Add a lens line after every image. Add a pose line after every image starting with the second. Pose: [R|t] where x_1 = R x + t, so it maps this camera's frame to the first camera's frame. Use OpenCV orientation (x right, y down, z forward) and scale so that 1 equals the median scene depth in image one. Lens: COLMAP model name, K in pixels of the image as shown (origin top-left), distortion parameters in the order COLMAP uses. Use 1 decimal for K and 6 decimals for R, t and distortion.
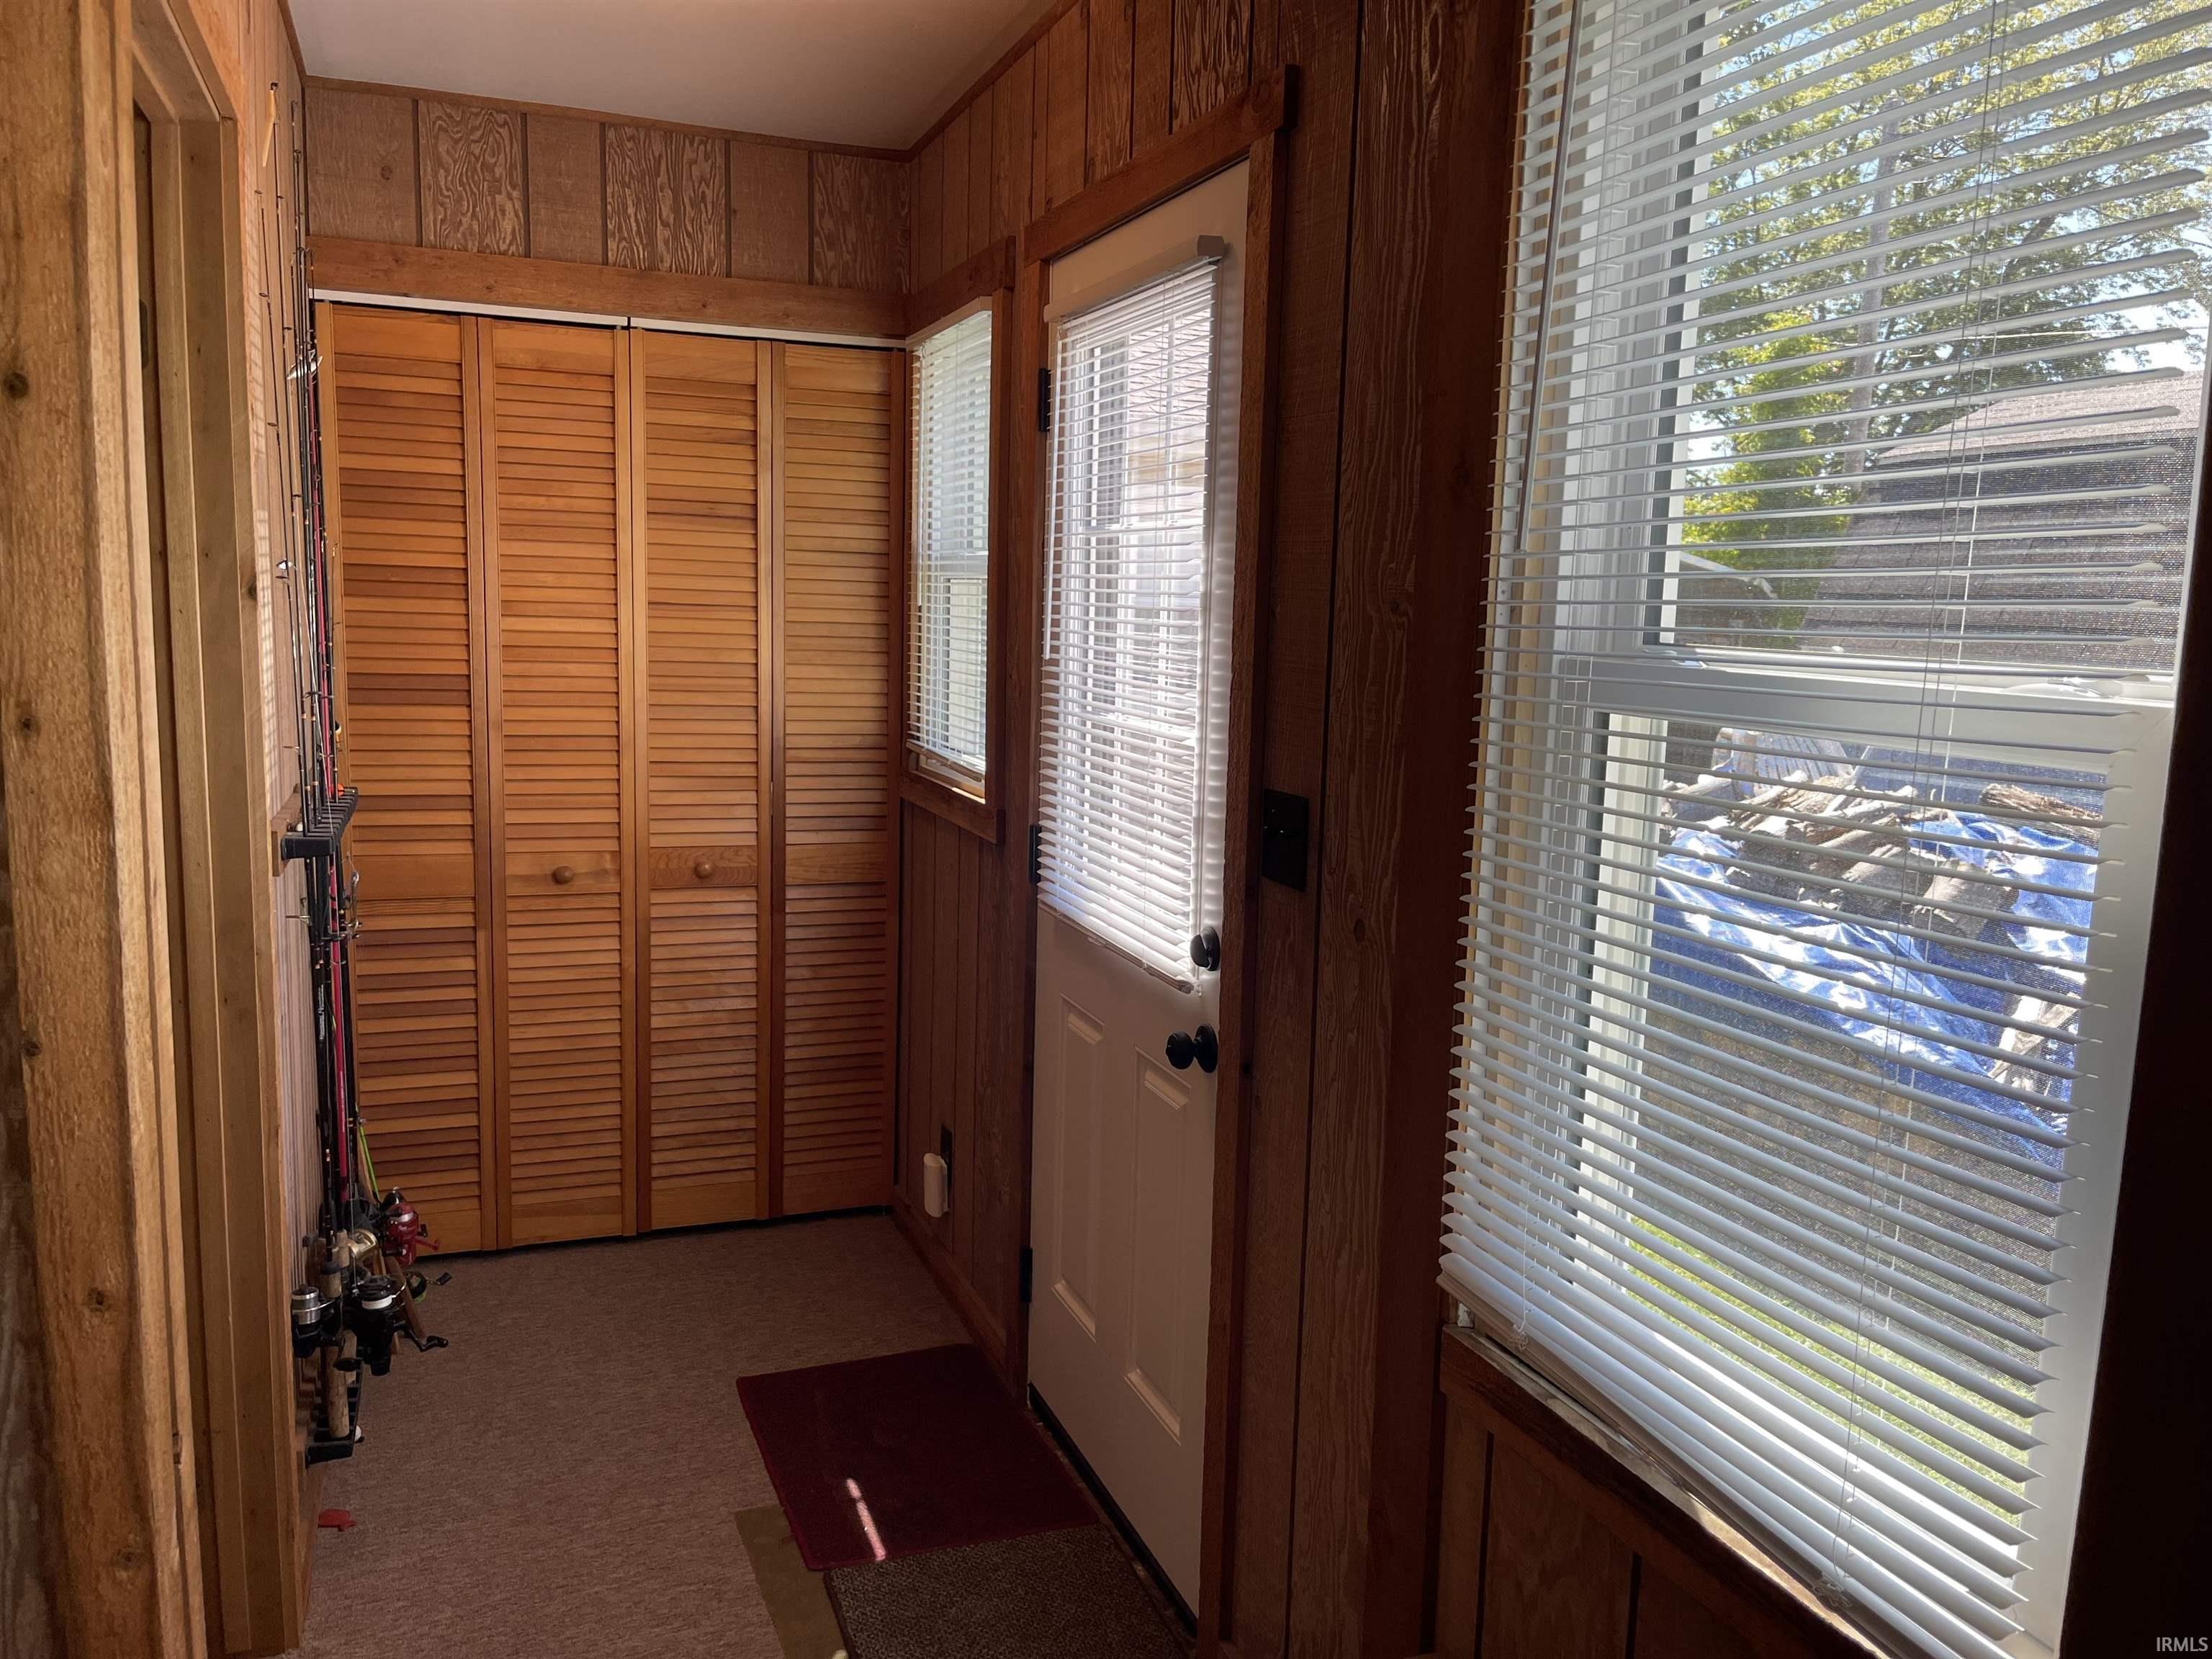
lens RADIAL K [[1722.7, 0, 1164.2], [0, 1722.7, 863.0], [0, 0, 1]] dist [0.004141, -0.000188]
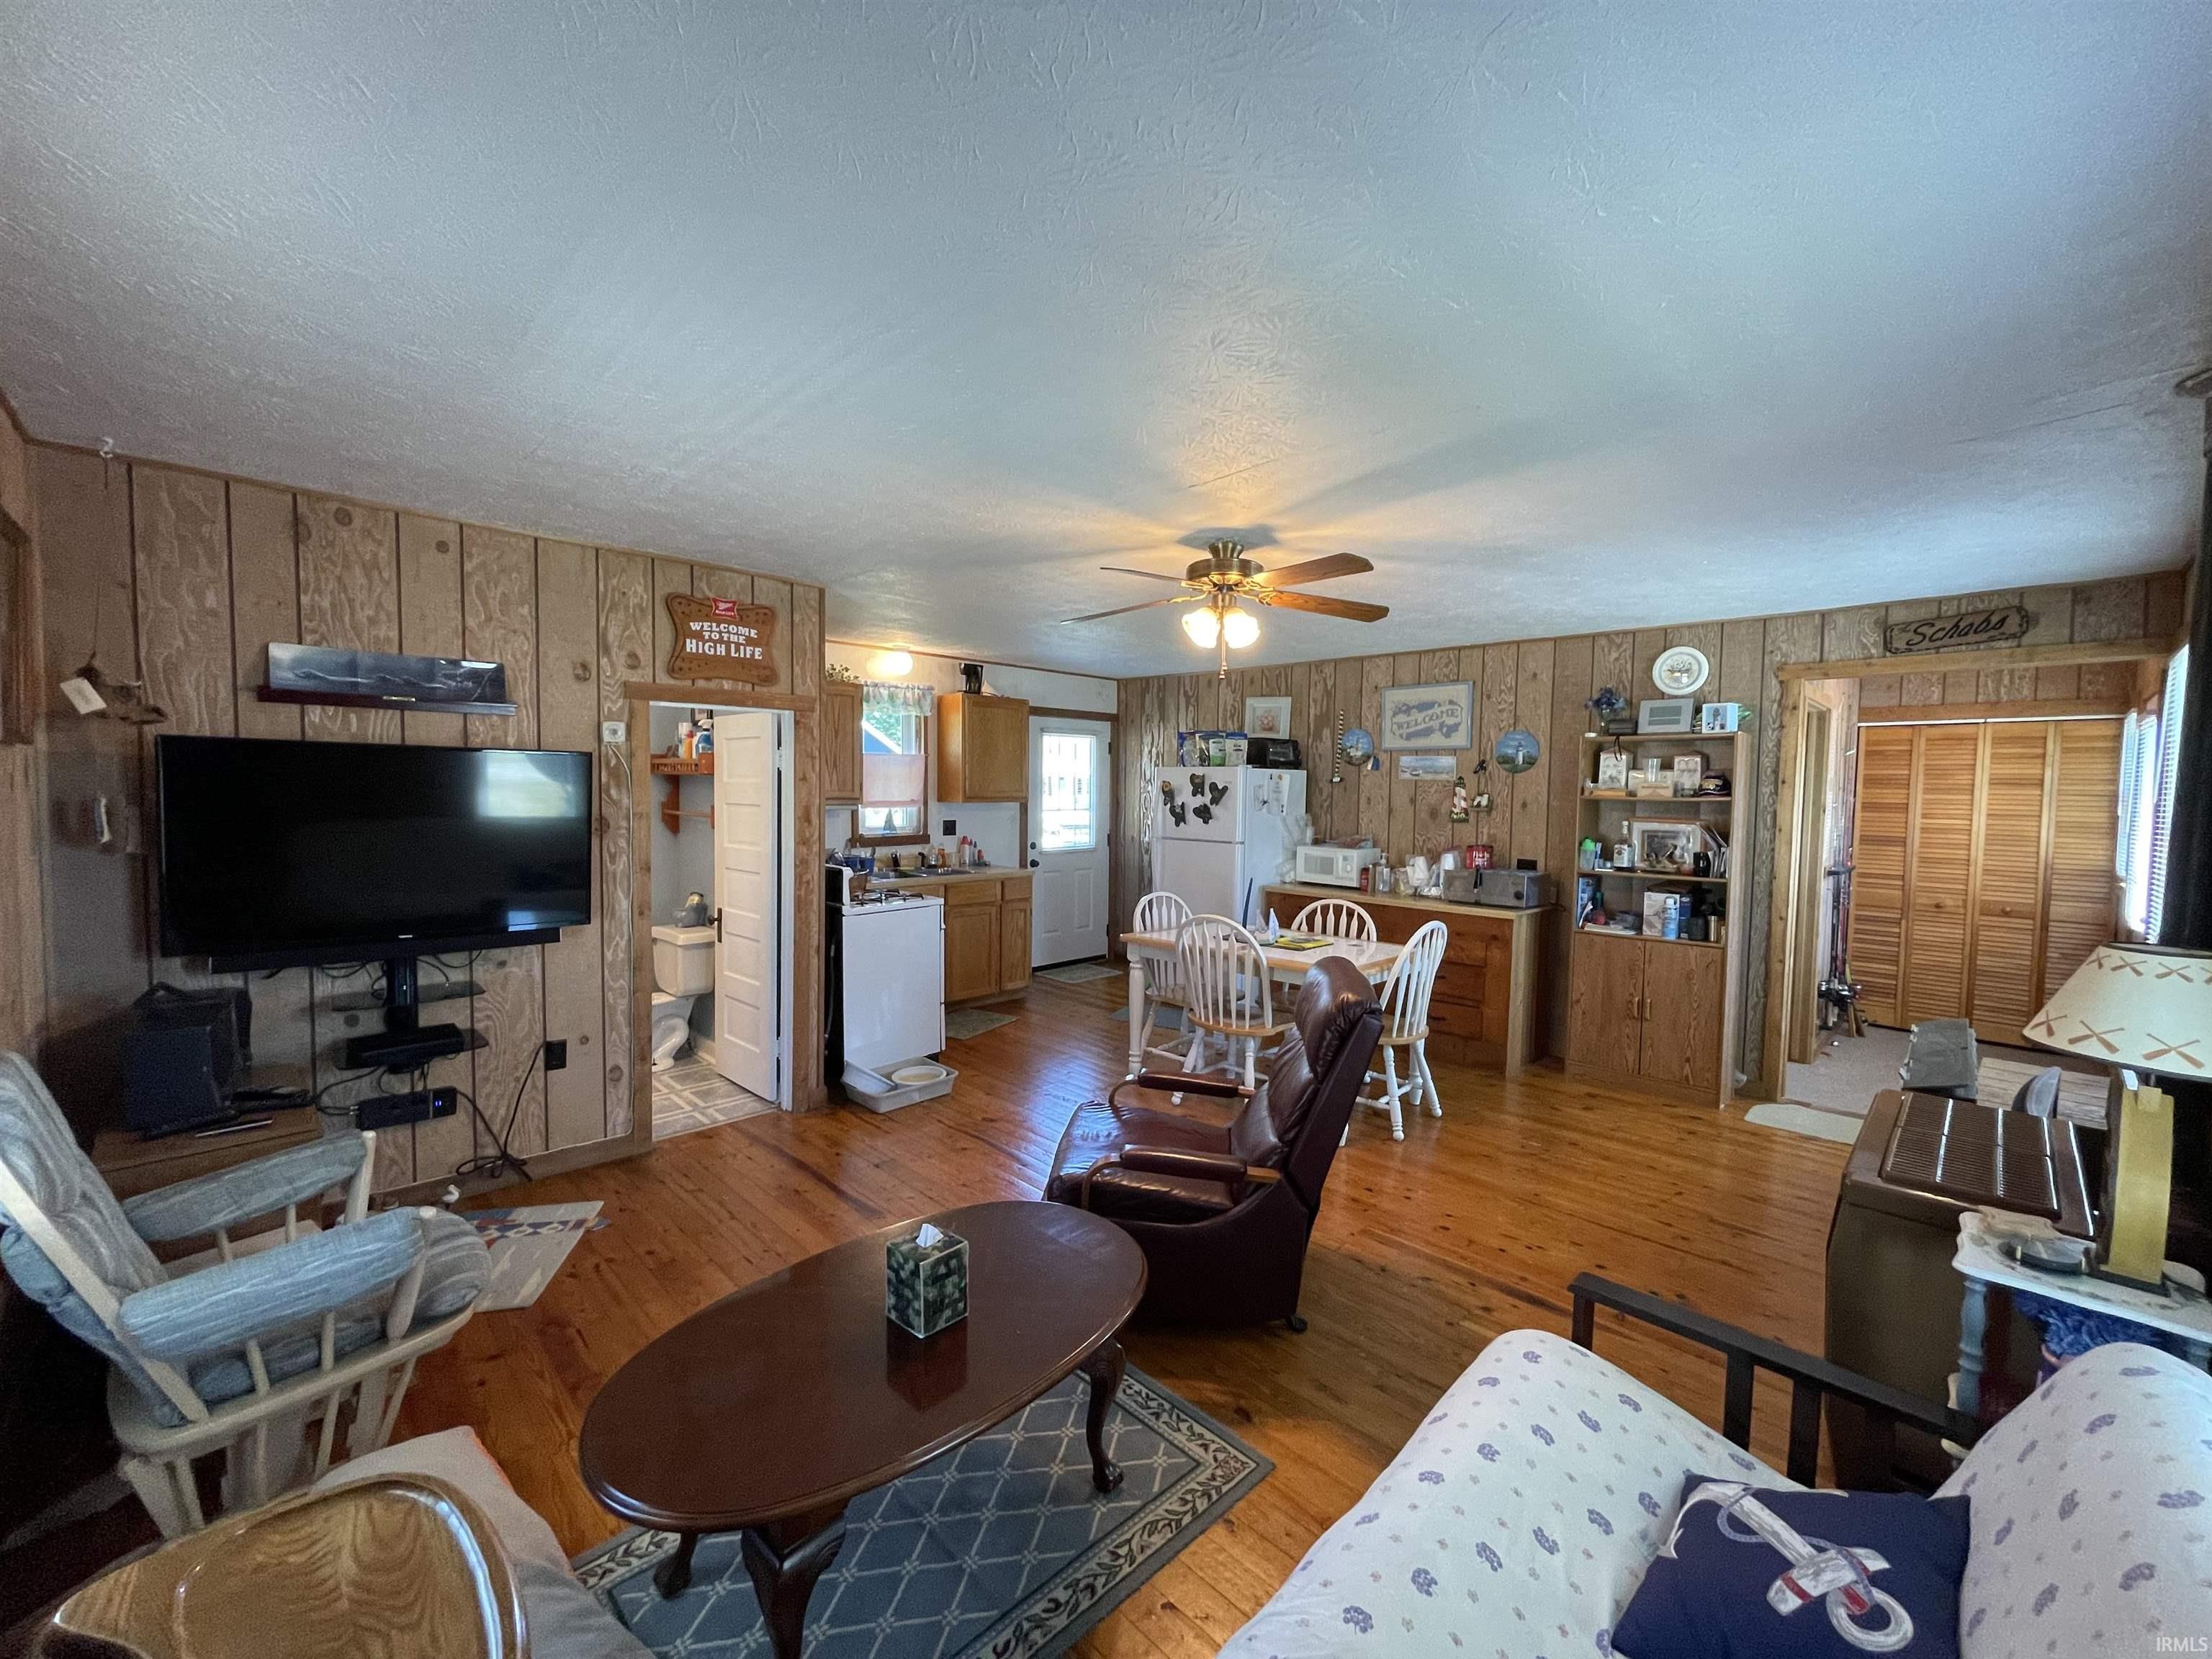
lens RADIAL K [[891.2, 0, 1111.6], [0, 891.2, 825.0], [0, 0, 1]] dist [0.000736, 0.000390]
pose [[0.381545, 0.016805, -0.924198, 0.543511], [-0.142015, 0.989030, -0.040646, 0.140508], [0.913376, 0.146758, 0.379746, -0.938883]]
